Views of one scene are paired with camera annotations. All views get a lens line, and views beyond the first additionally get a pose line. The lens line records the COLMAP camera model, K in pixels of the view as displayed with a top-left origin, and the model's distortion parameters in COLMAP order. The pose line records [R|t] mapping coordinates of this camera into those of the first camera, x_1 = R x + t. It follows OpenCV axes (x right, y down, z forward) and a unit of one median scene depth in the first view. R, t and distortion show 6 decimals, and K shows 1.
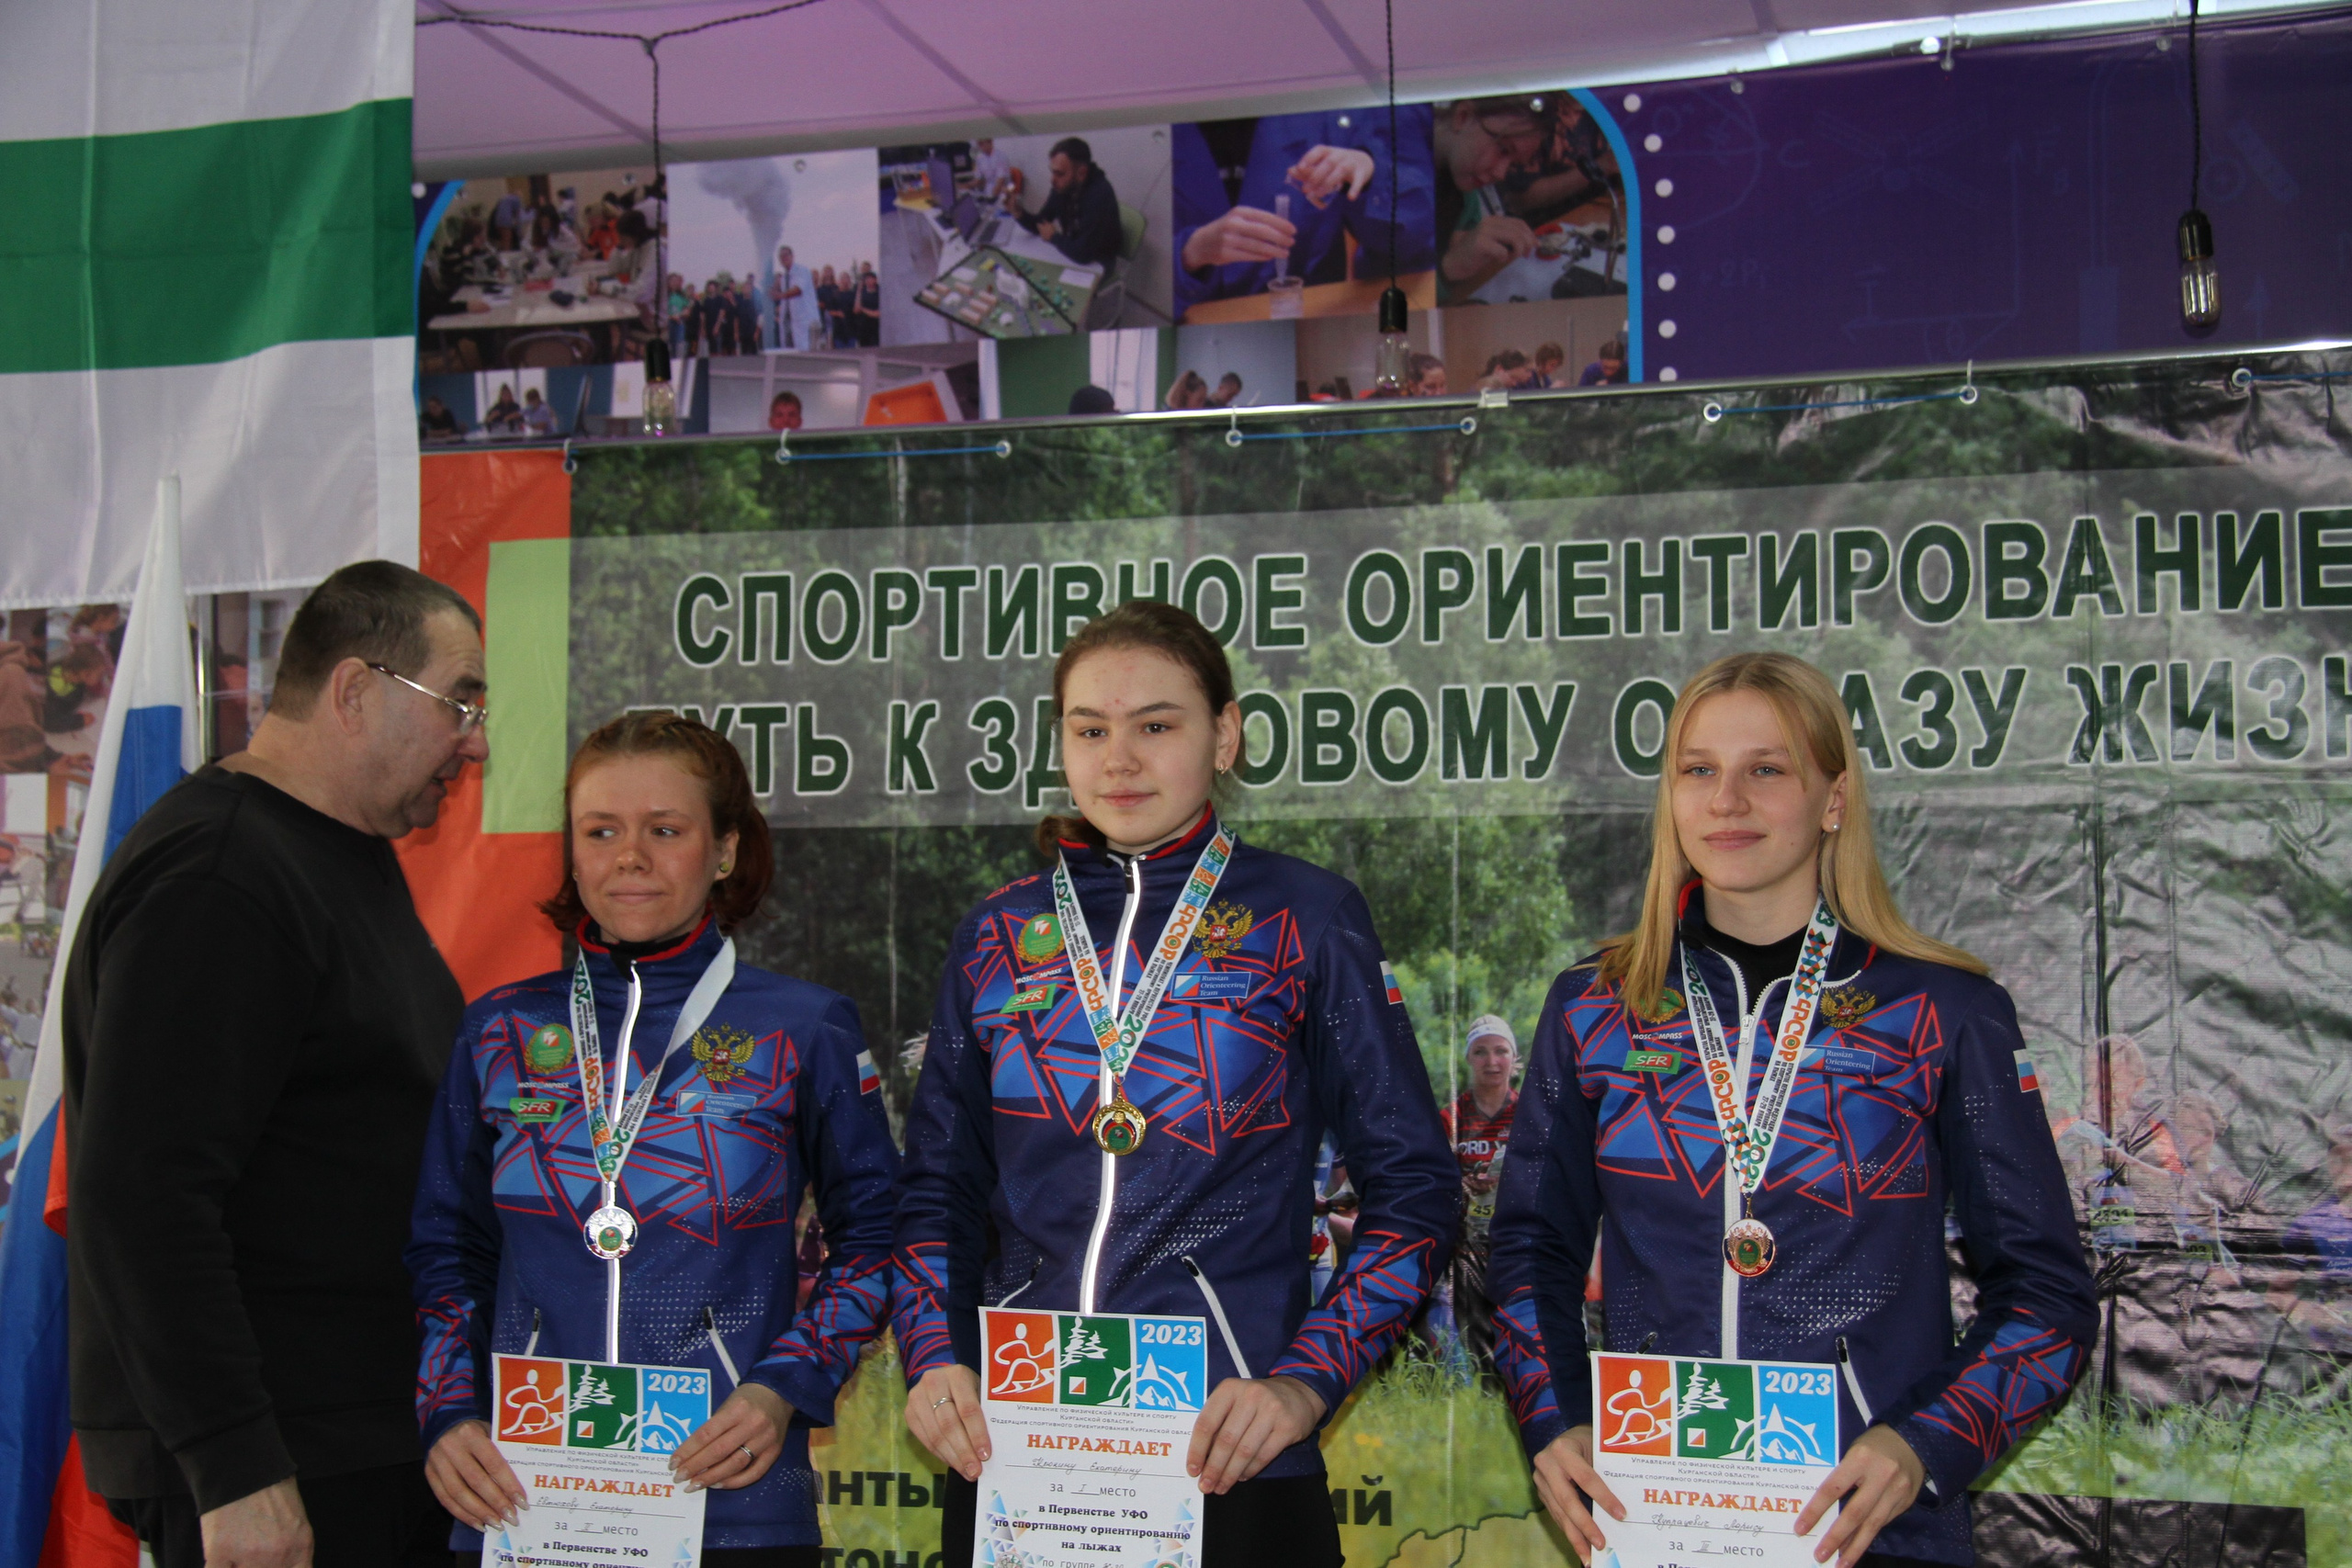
lens RADIAL K [[3383.5, 0, 1171.2], [0, 3383.5, 801.6], [0, 0, 1]] dist [0.072572, 0.359403]
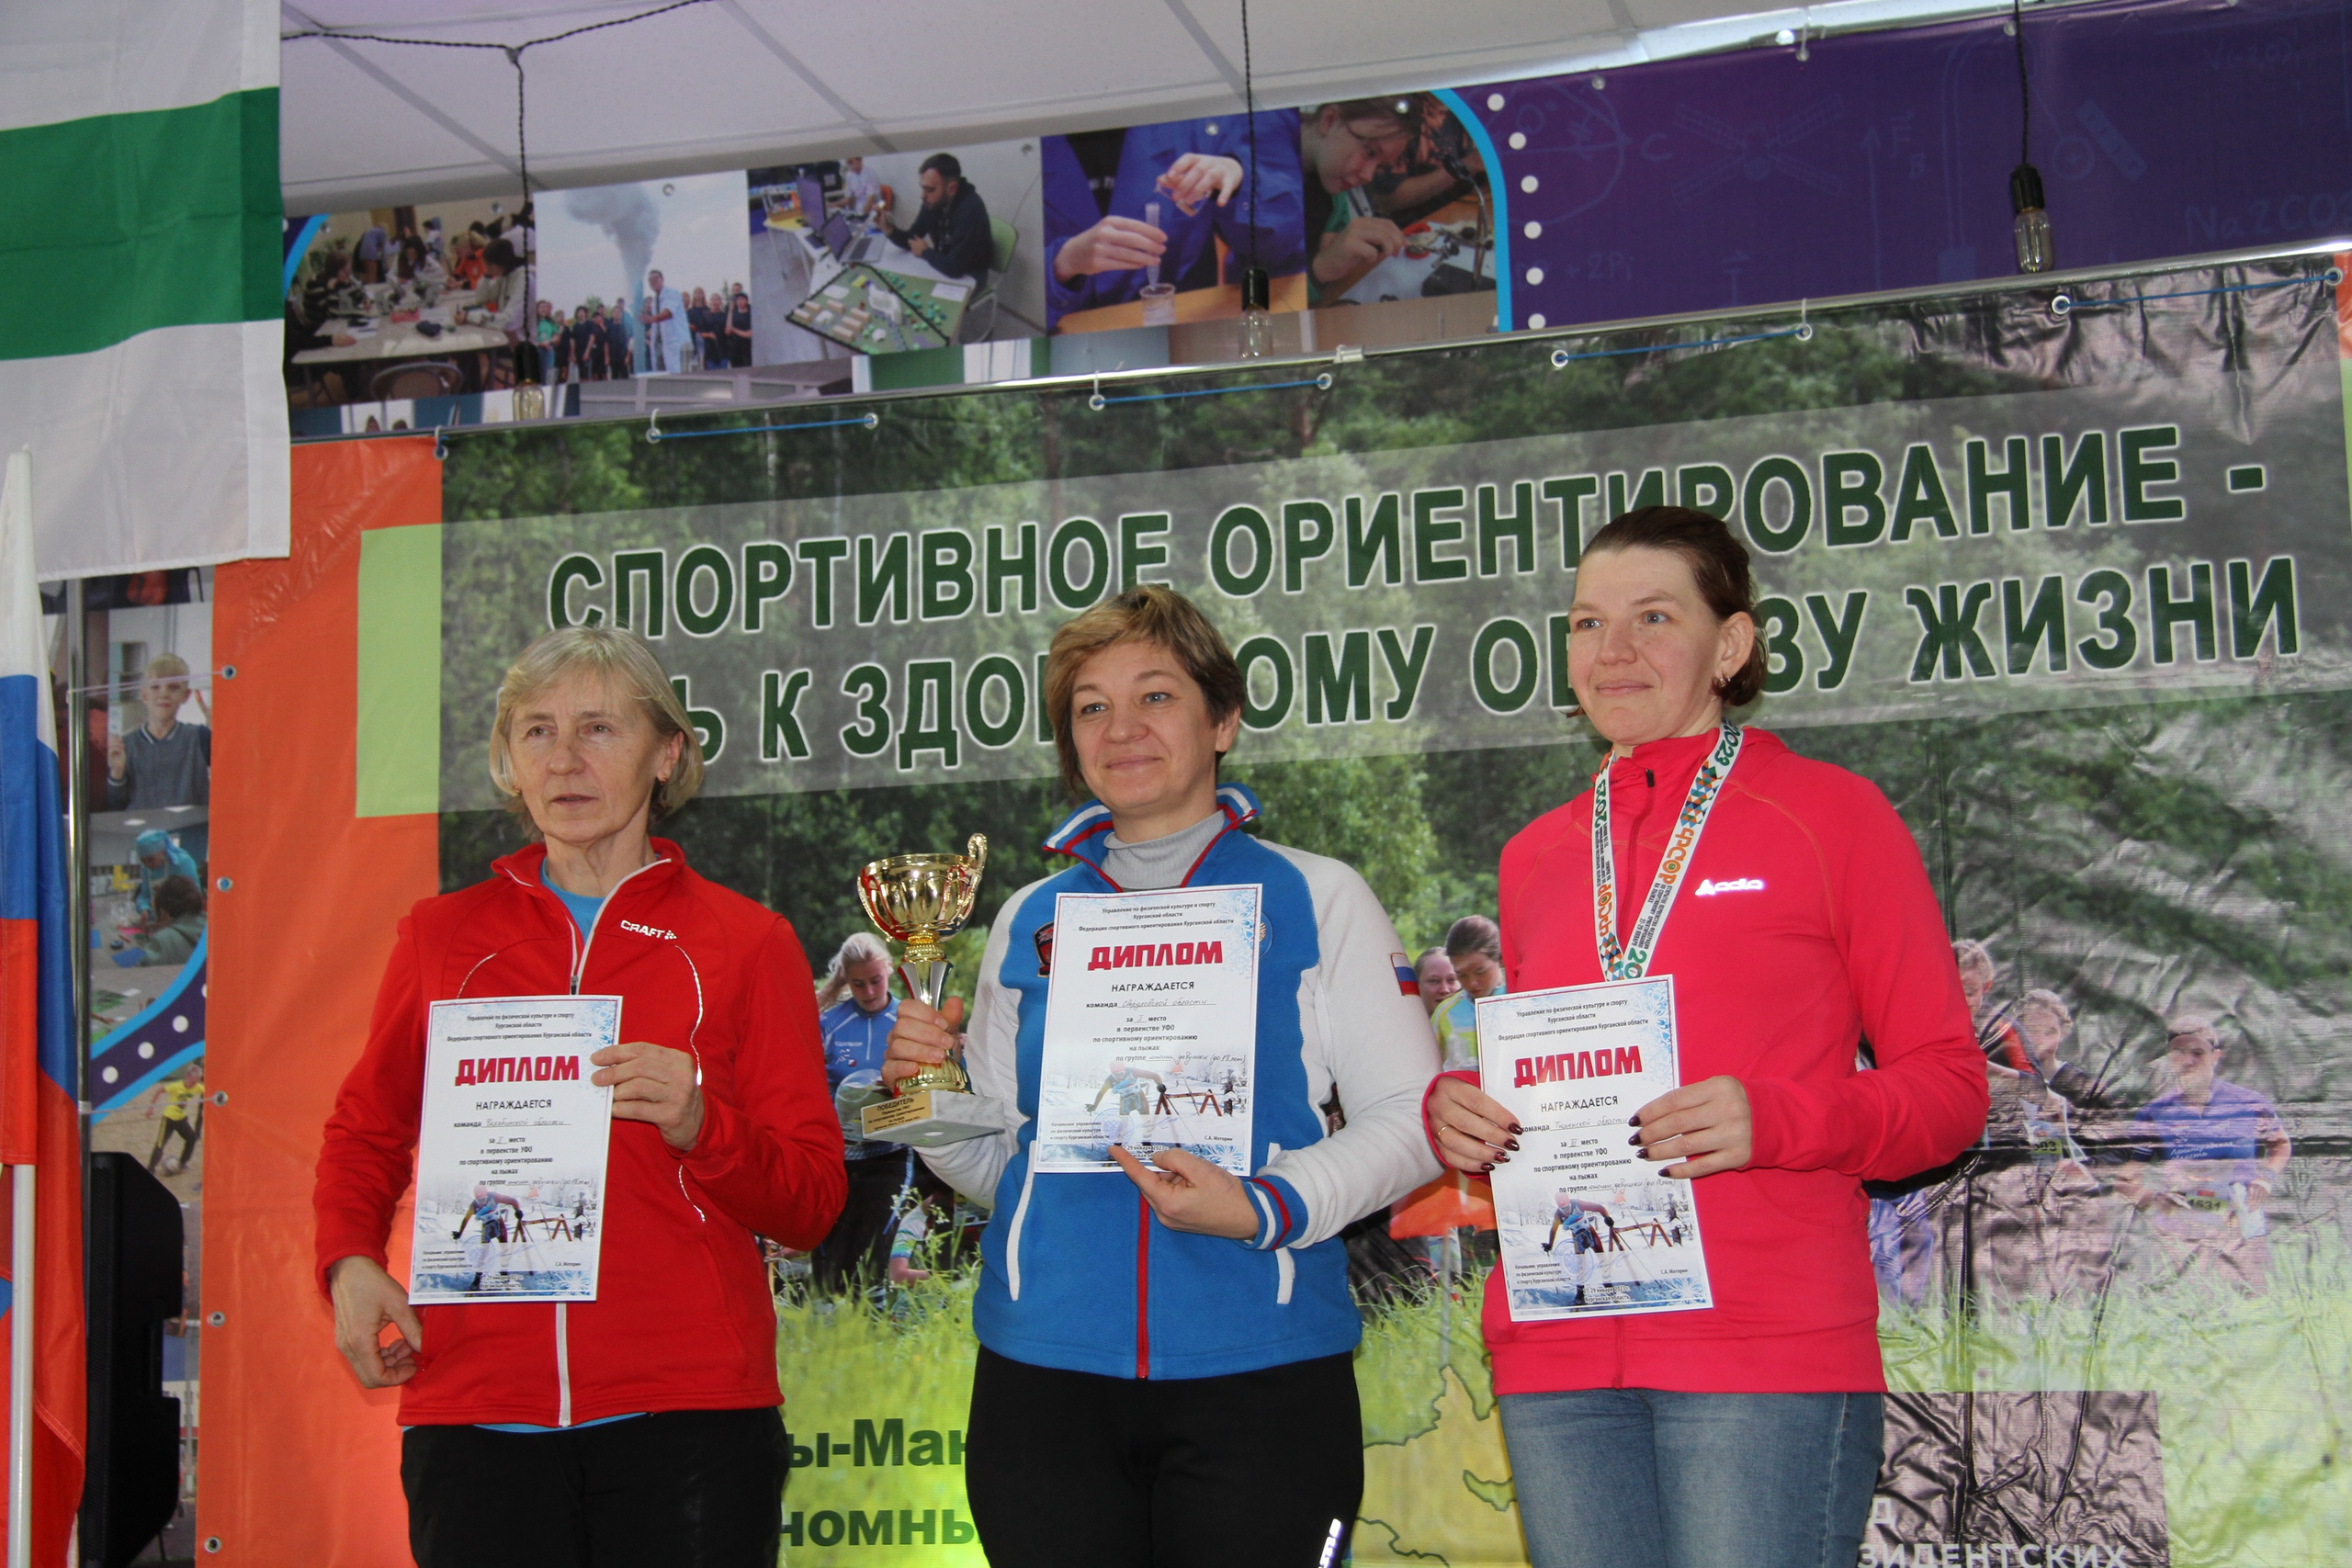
lens RADIAL K [[3779.5, 0, 1158.7], [0, 3779.5, 792.1], [0, 0, 1]] dist [0.128005, 0.414350]
pose [[0.999659, -0.021668, 0.014602, 0.017960], [0.022639, 0.997290, -0.069996, 0.089514], [-0.013046, 0.070302, 0.997440, -0.127001]]
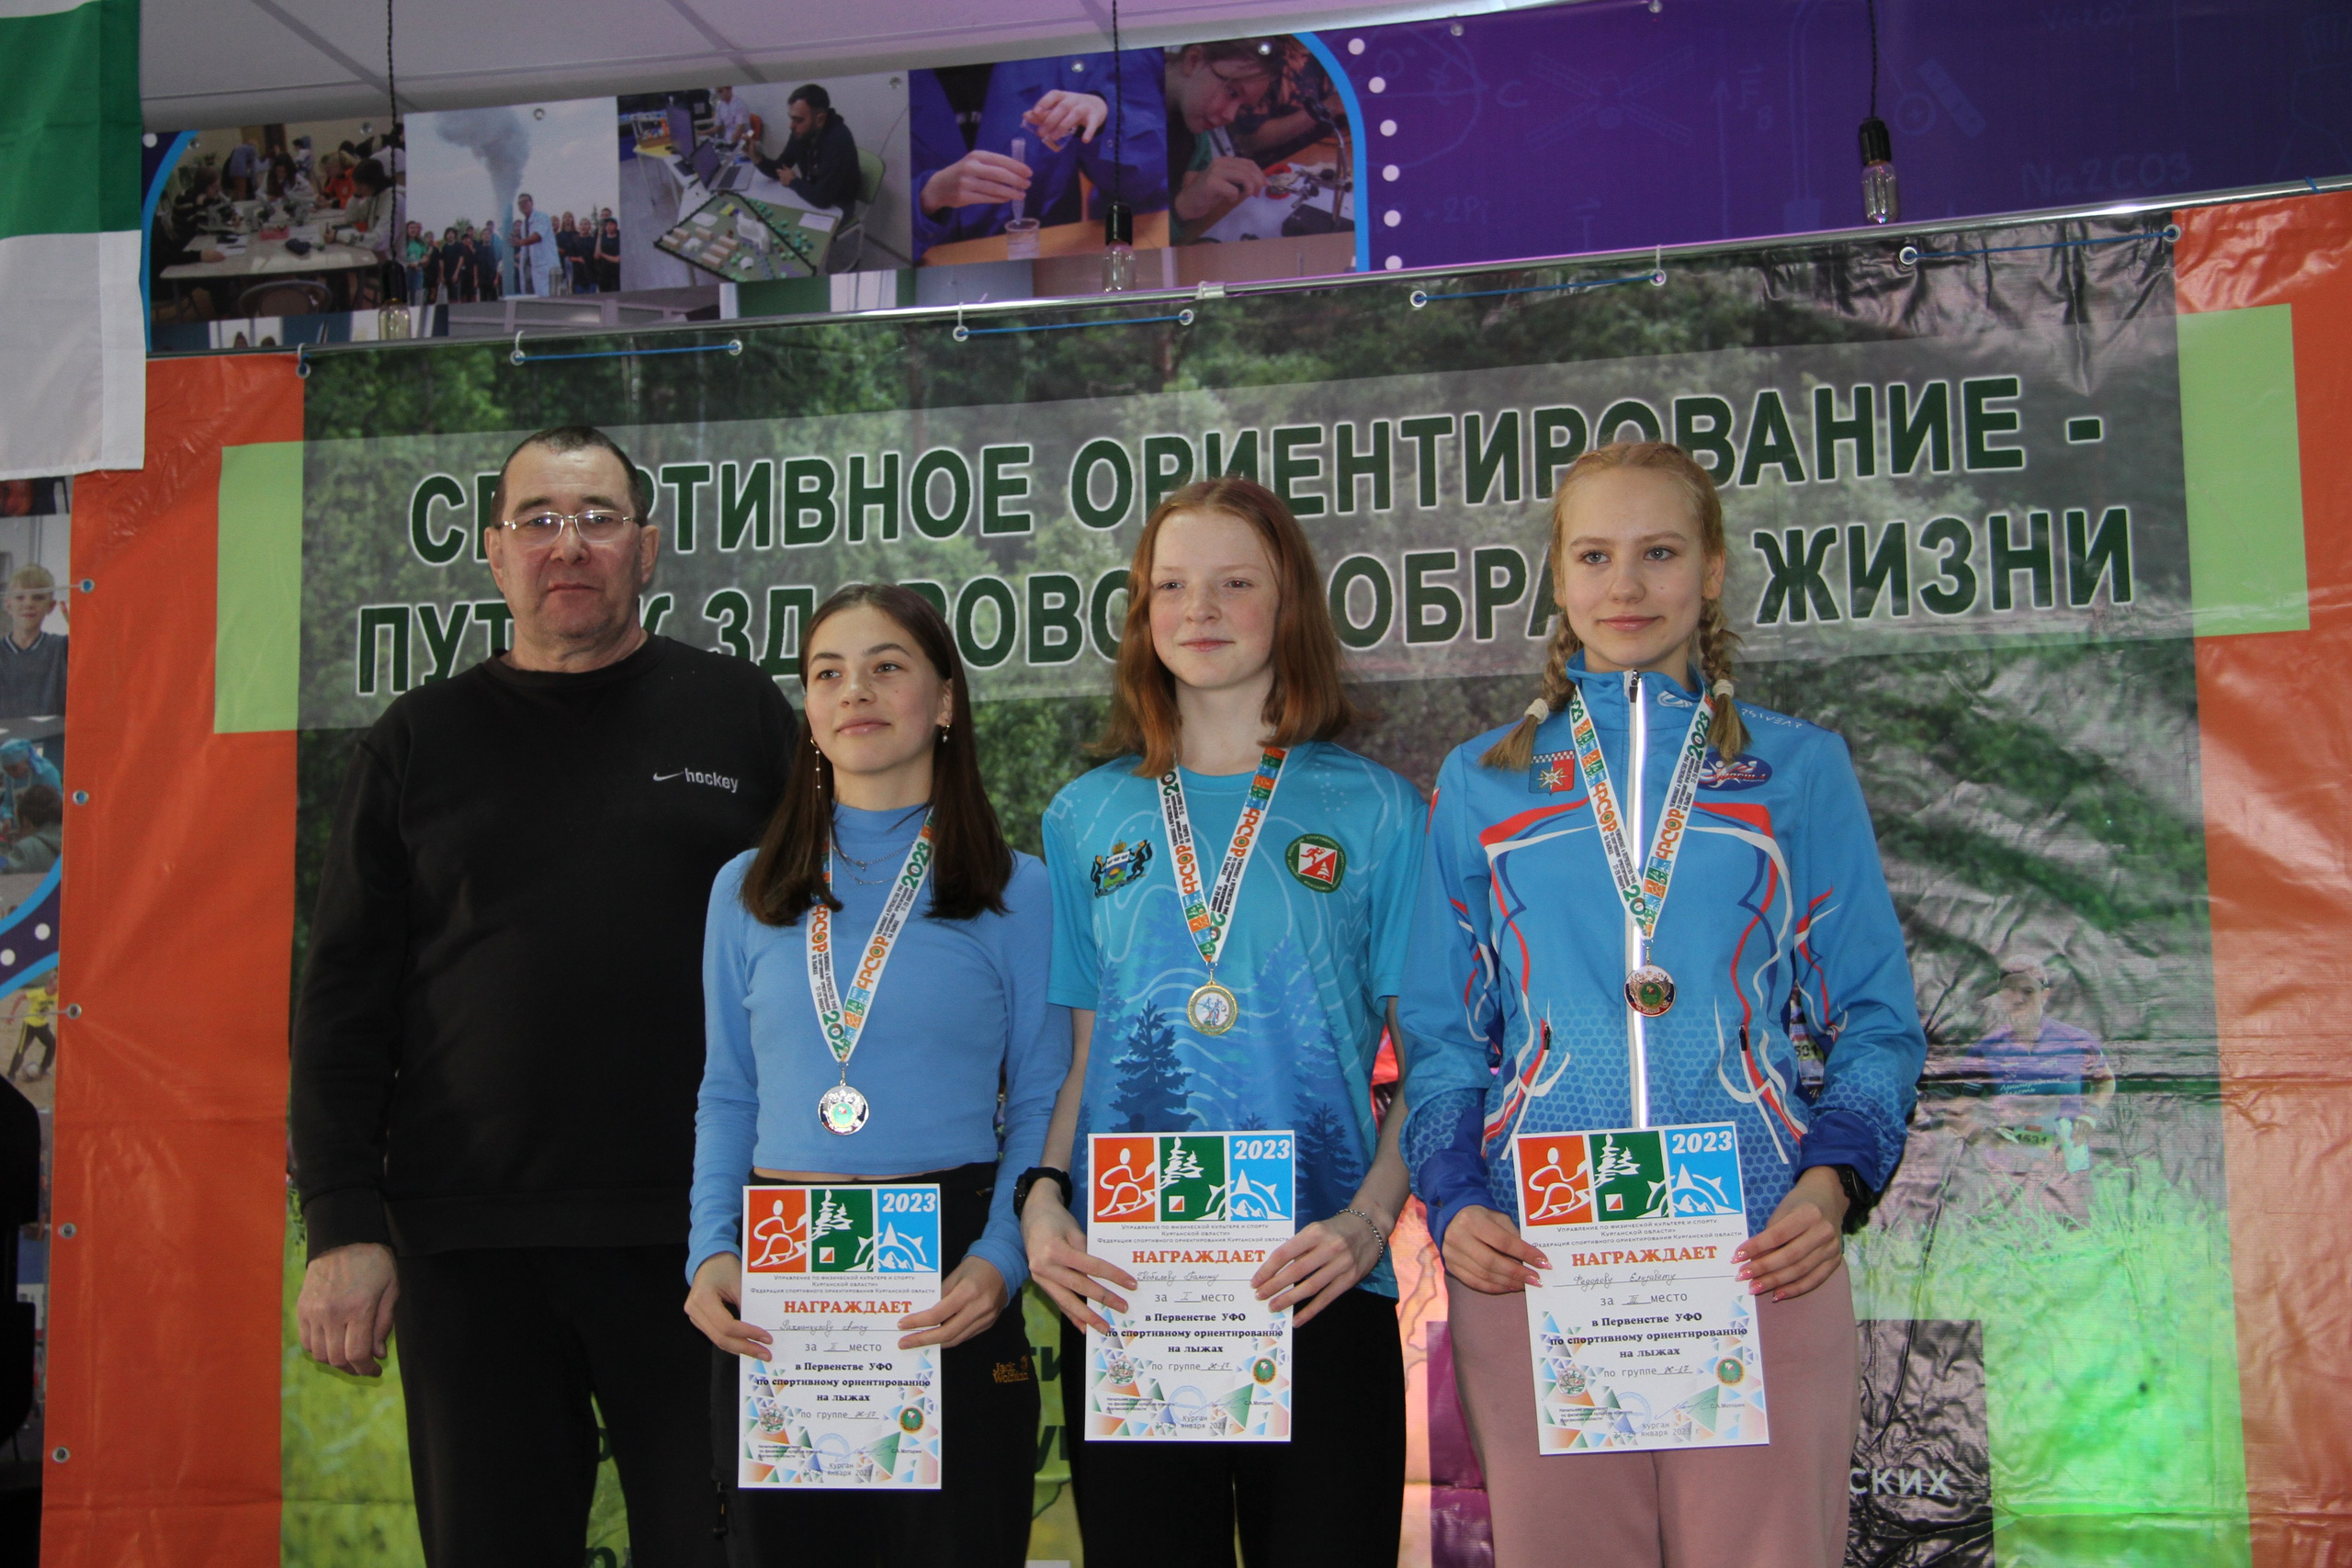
lens RADIAL K [[3565.4, 0, 1154.6], [0, 3565.4, 765.5], [0, 0, 1]] dist [0.120716, 0.342431]
pose [[0.998568, -0.008182, 0.052874, 0.018873], [0.010968, 0.998555, -0.052607, 0.081148], [-0.052367, 0.053112, 0.997215, -0.077276]]
